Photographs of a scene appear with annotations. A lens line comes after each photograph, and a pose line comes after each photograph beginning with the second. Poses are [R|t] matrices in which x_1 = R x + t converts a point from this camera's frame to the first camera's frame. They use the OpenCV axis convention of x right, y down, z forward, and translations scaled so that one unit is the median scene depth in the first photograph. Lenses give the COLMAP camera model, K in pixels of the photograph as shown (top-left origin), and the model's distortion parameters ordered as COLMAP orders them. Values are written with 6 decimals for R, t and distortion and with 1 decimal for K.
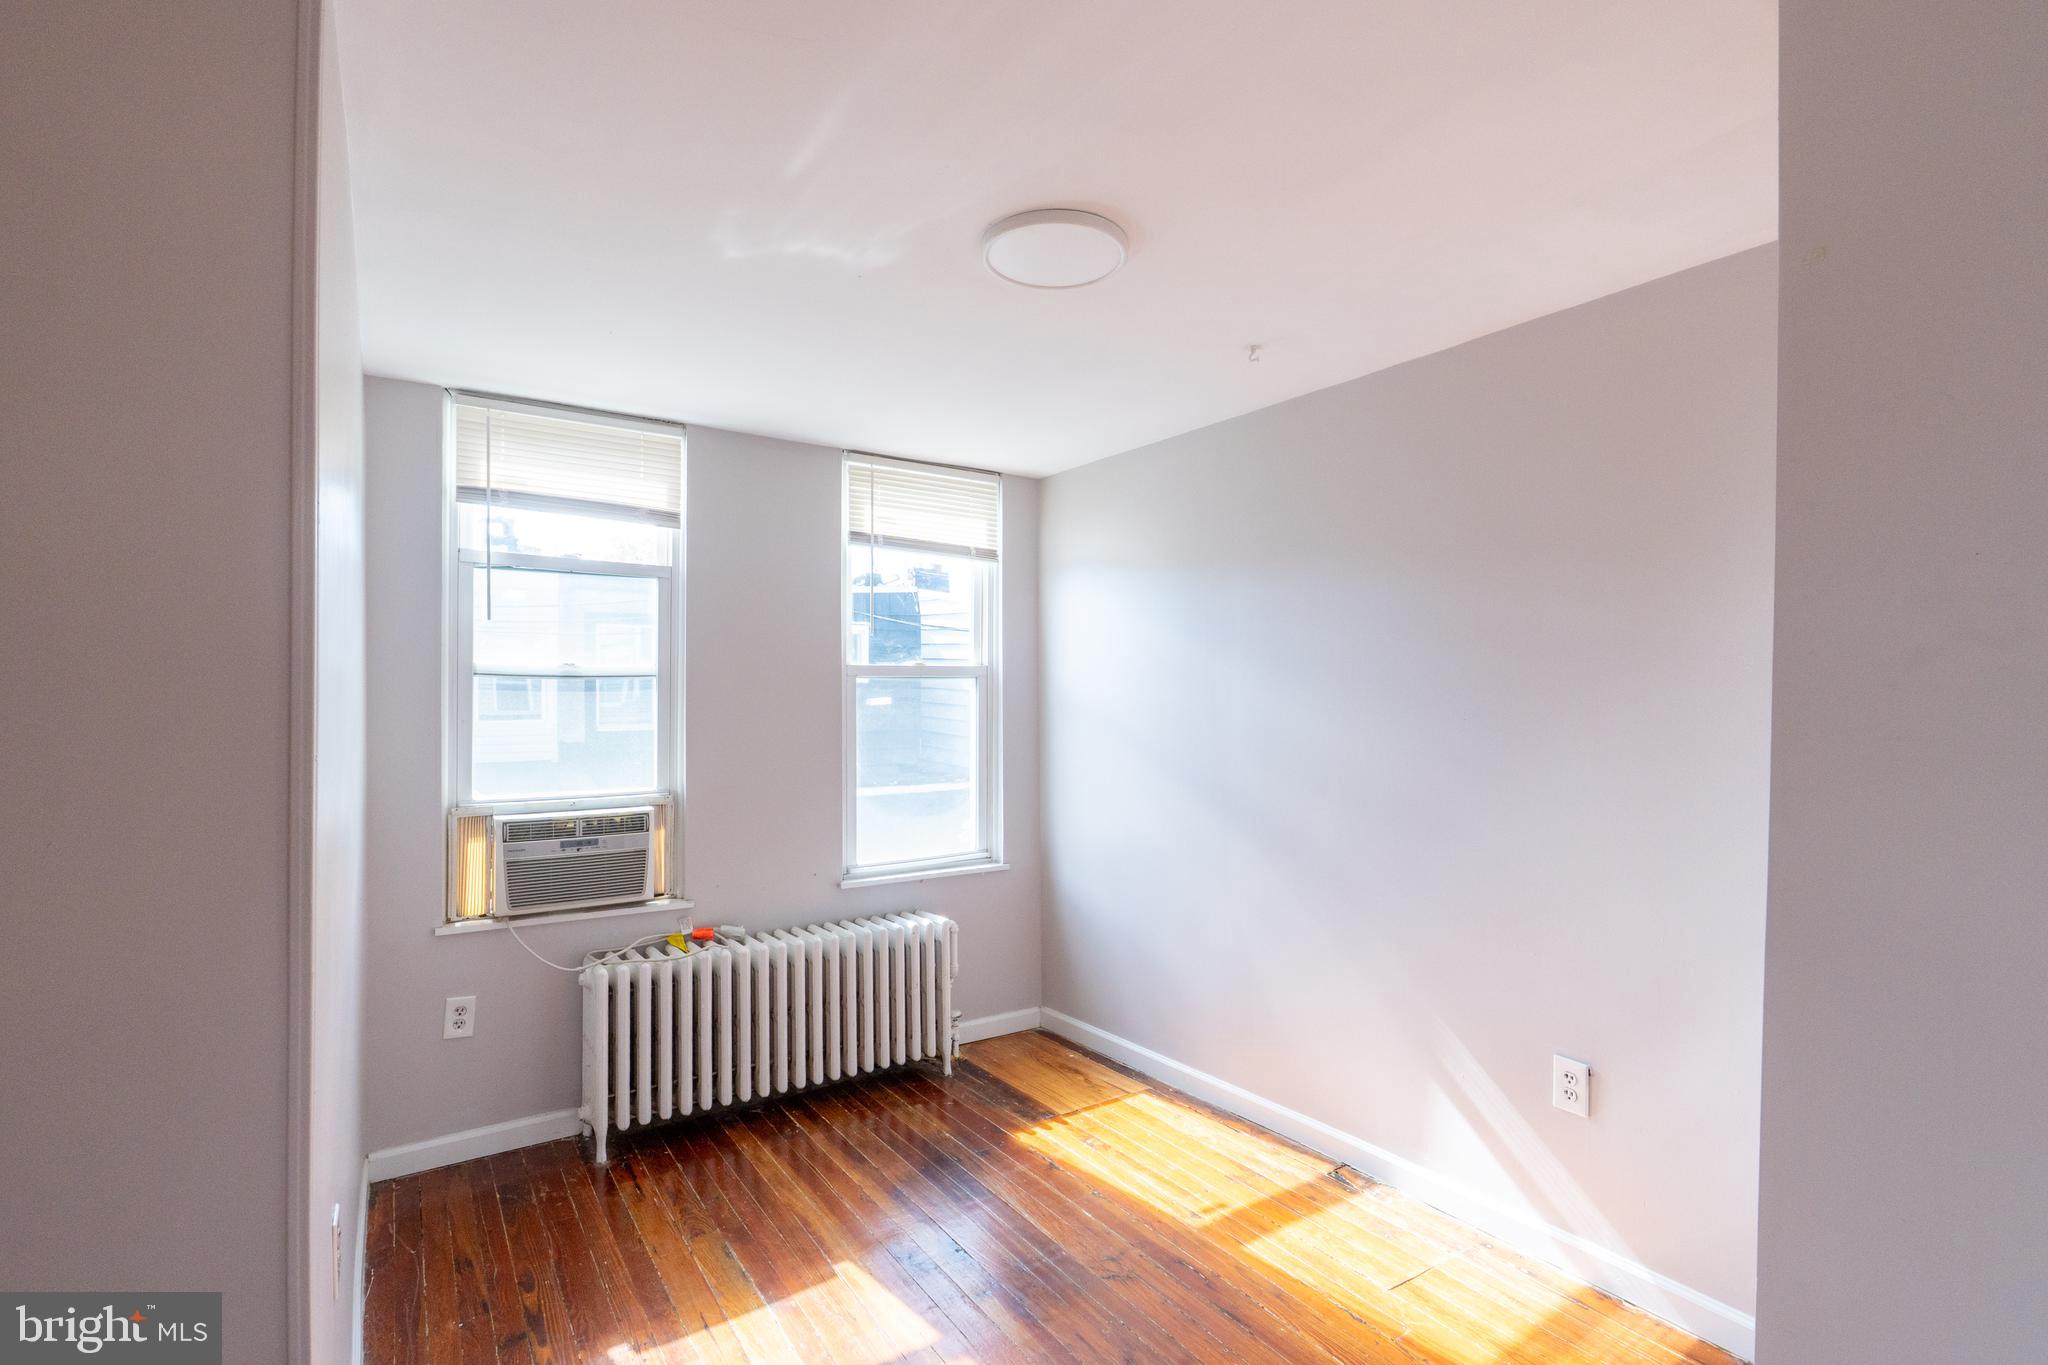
lens RADIAL K [[942.1, 0, 1012.5], [0, 942.1, 684.4], [0, 0, 1]] dist [-0.008483, -0.000448]
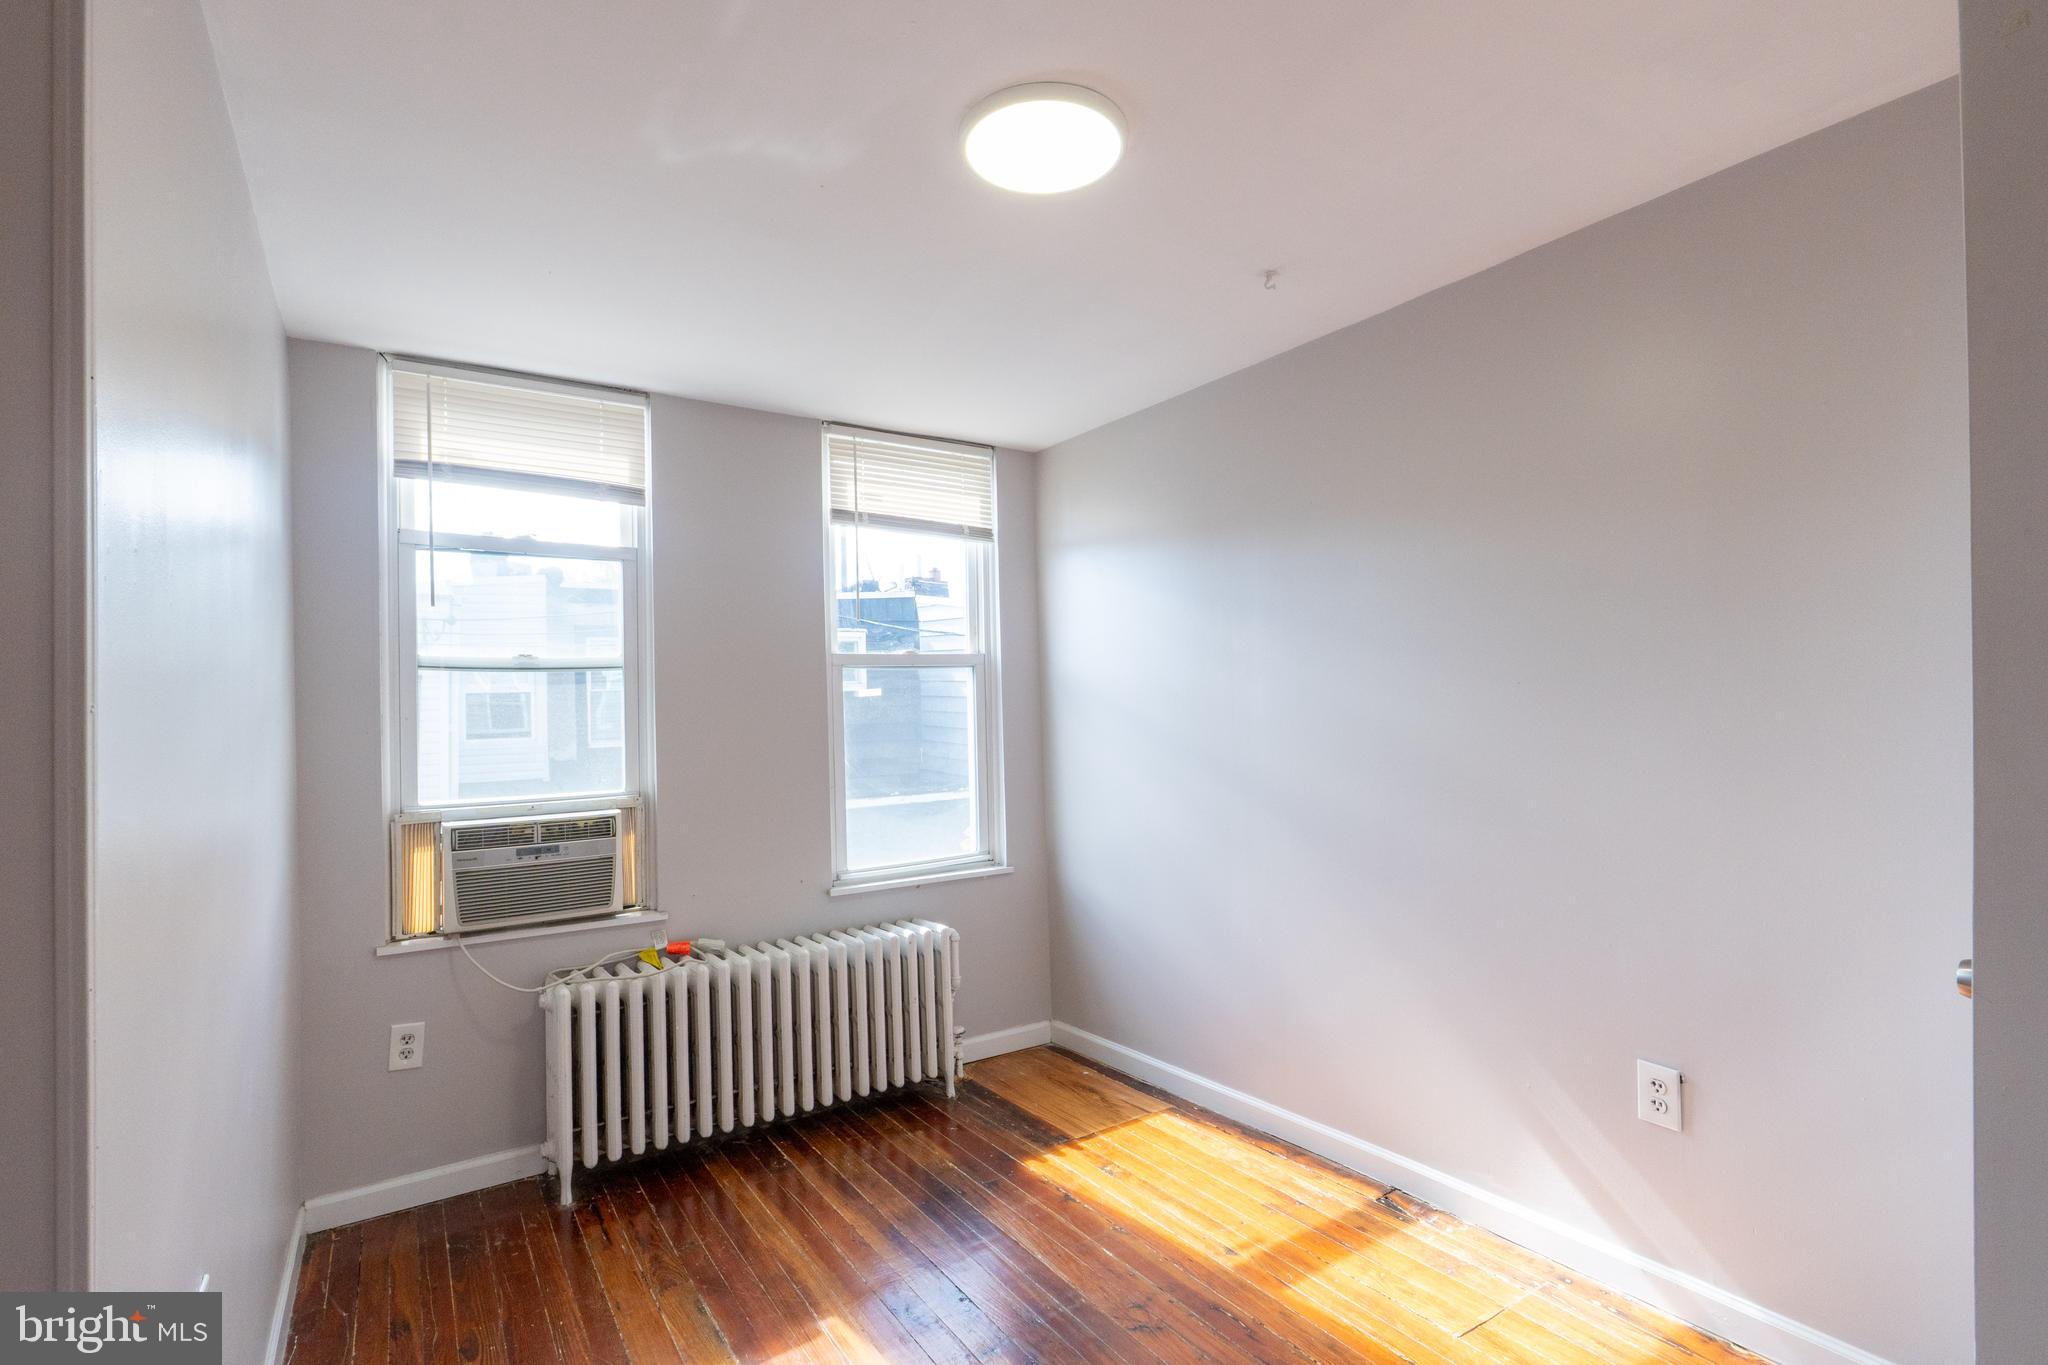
lens RADIAL K [[942.1, 0, 1012.5], [0, 942.1, 684.4], [0, 0, 1]] dist [-0.008483, -0.000448]
pose [[0.999680, -0.024969, -0.003960, 0.005479], [0.024904, 0.999566, -0.015724, 0.035198], [0.004351, 0.015621, 0.999869, 0.094111]]
